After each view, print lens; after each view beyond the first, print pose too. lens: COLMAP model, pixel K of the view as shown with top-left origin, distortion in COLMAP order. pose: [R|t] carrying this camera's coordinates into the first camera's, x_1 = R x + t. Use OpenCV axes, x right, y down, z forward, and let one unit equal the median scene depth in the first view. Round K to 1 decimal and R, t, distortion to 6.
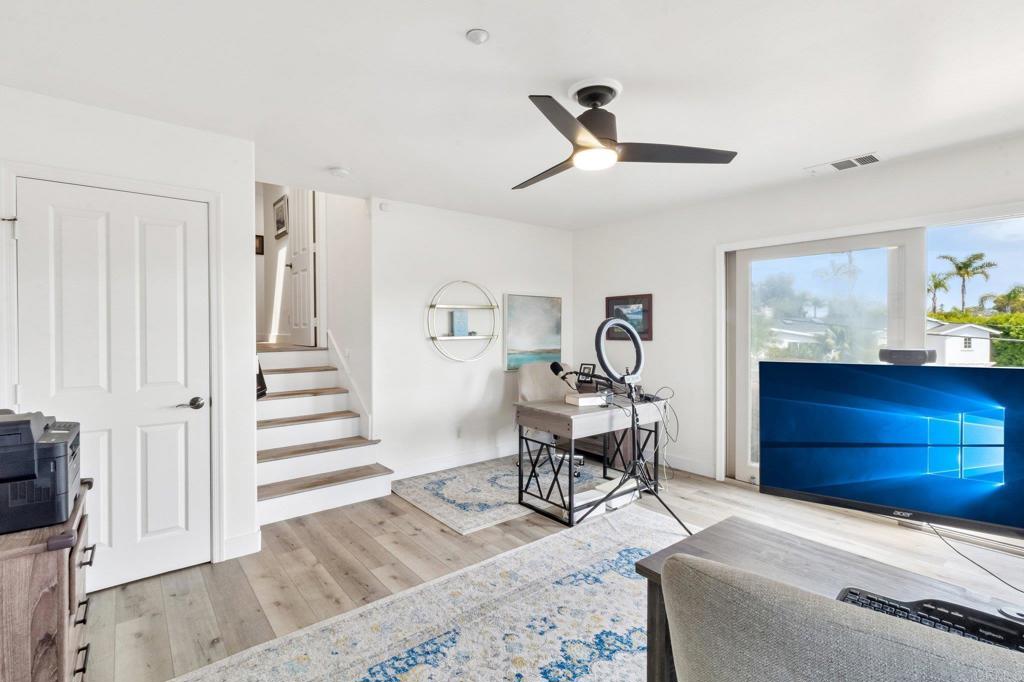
lens RADIAL K [[484.4, 0, 499.8], [0, 484.4, 324.3], [0, 0, 1]] dist [0.005932, 0.000223]
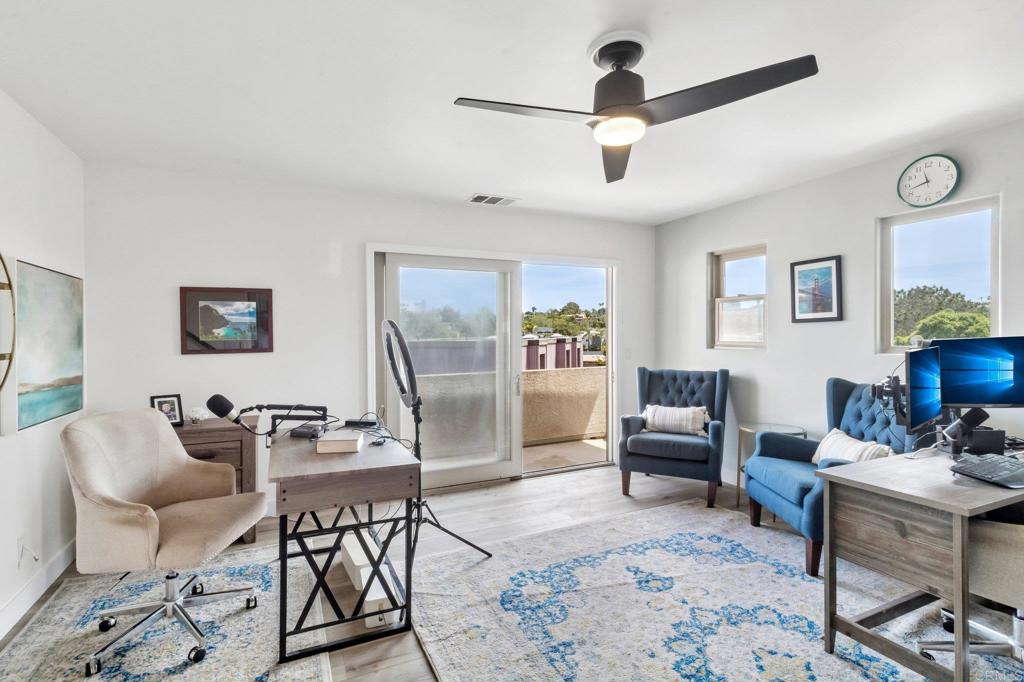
lens RADIAL K [[473.2, 0, 512.0], [0, 473.2, 341.0], [0, 0, 1]] dist [-0.001298, -0.000248]
pose [[0.226910, -0.002147, 0.973913, -0.406677], [0.004764, 0.999988, 0.001095, 0.022392], [-0.973904, 0.004391, 0.226918, 0.648517]]
